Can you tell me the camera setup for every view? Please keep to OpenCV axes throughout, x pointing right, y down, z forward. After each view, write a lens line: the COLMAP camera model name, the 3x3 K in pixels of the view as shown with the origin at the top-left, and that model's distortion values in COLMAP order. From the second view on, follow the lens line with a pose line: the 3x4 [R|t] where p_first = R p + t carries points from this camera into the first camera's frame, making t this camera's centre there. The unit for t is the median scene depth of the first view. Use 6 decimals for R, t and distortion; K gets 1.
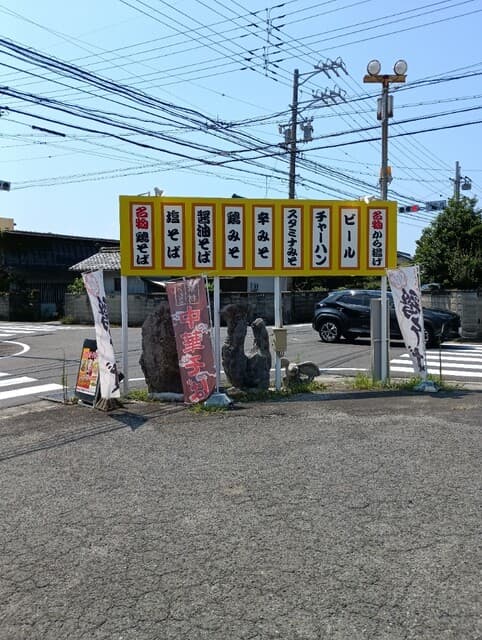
lens RADIAL K [[548.9, 0, 246.7], [0, 548.9, 331.9], [0, 0, 1]] dist [0.009873, 0.005874]
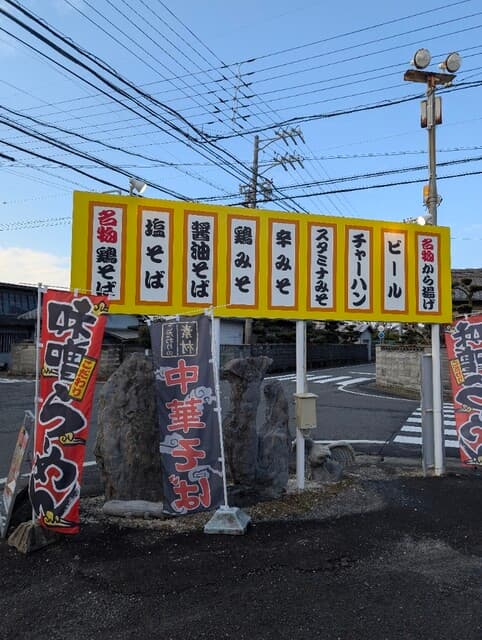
lens RADIAL K [[449.3, 0, 244.5], [0, 449.3, 319.9], [0, 0, 1]] dist [0.020598, -0.012040]
pose [[0.990694, 0.023743, 0.134025, -0.094683], [-0.006006, 0.991335, -0.131223, -0.025598], [-0.135979, 0.129196, 0.982252, 0.446031]]
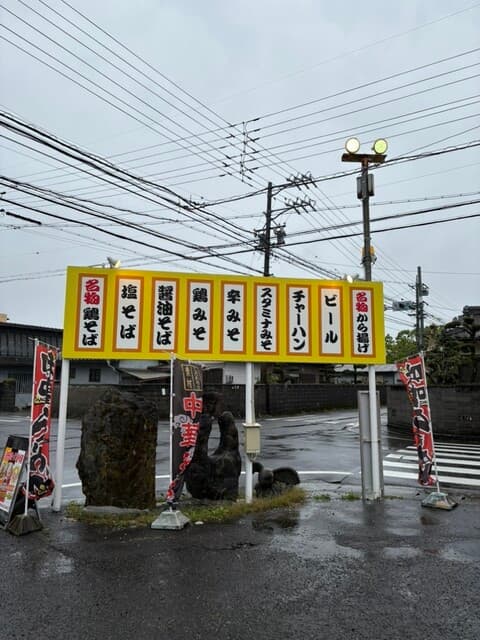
lens RADIAL K [[481.4, 0, 241.0], [0, 481.4, 319.4], [0, 0, 1]] dist [0.061962, -0.078029]
pose [[0.999405, 0.019669, 0.028339, 0.020493], [-0.013307, 0.977754, -0.209334, -0.008671], [-0.031826, 0.208832, 0.977434, 0.249445]]
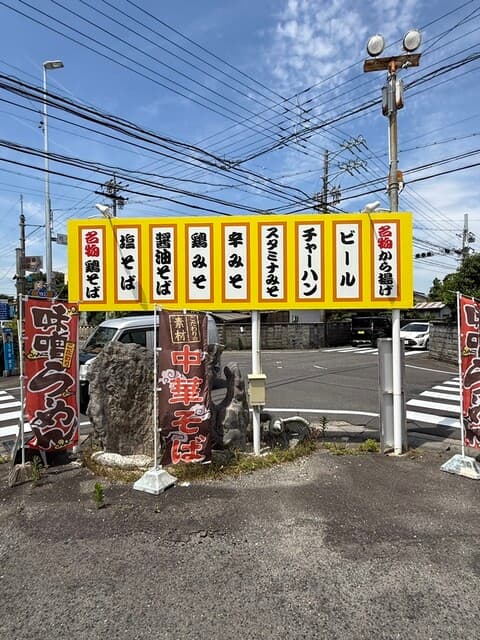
lens RADIAL K [[488.4, 0, 232.1], [0, 488.4, 333.3], [0, 0, 1]] dist [-0.027405, -0.000798]
pose [[0.977208, -0.000231, -0.212282, 0.176530], [-0.015137, 0.997378, -0.070768, -0.017580], [0.211742, 0.072368, 0.974643, 0.305153]]
